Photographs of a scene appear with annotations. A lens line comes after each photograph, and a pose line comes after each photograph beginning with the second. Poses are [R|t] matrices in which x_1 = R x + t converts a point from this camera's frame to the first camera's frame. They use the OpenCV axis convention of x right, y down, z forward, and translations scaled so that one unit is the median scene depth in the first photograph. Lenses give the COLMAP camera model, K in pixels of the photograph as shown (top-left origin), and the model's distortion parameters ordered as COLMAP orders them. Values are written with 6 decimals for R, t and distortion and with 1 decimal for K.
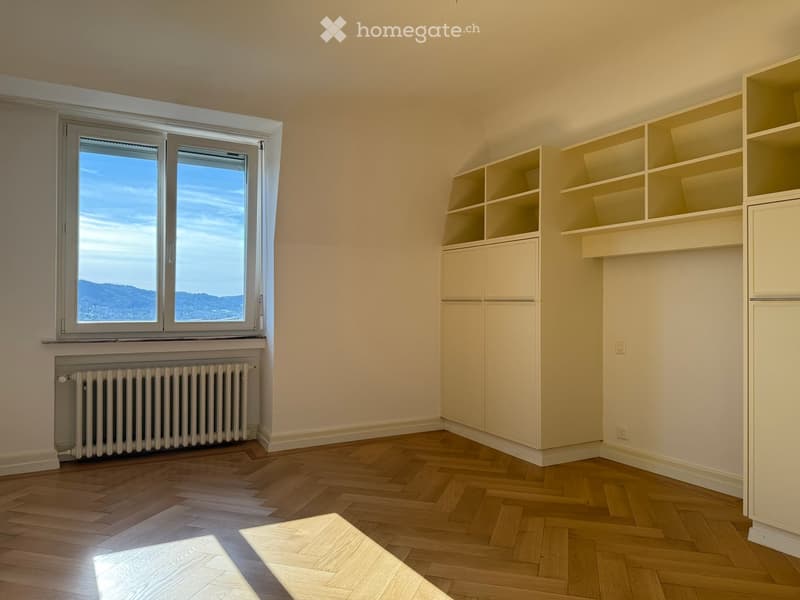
lens RADIAL K [[592.1, 0, 400.0], [0, 592.1, 300.0], [0, 0, 1]] dist [0.118034, -0.152487]
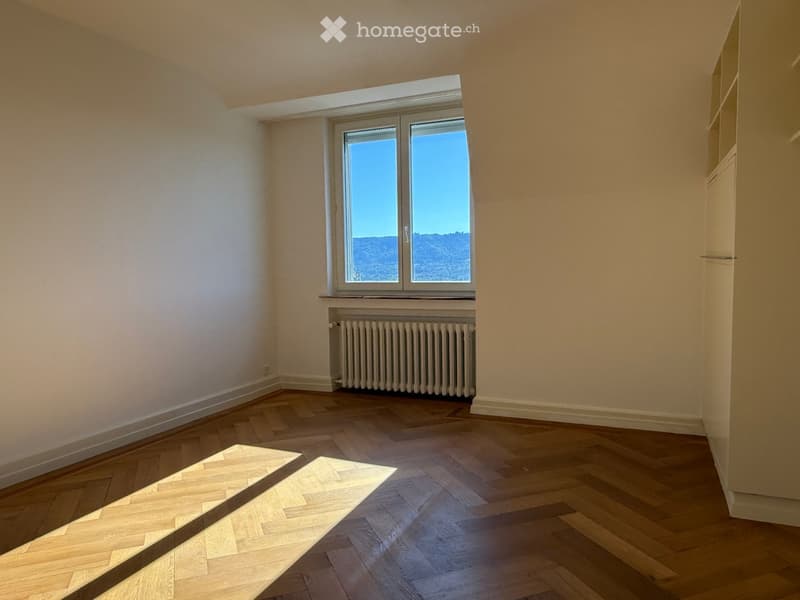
lens RADIAL K [[592.1, 0, 400.0], [0, 592.1, 300.0], [0, 0, 1]] dist [0.118034, -0.152487]
pose [[0.573111, 0.031797, -0.818861, 0.541562], [0.023204, 0.998217, 0.055001, 0.008113], [0.819149, -0.050522, 0.571351, 0.361119]]
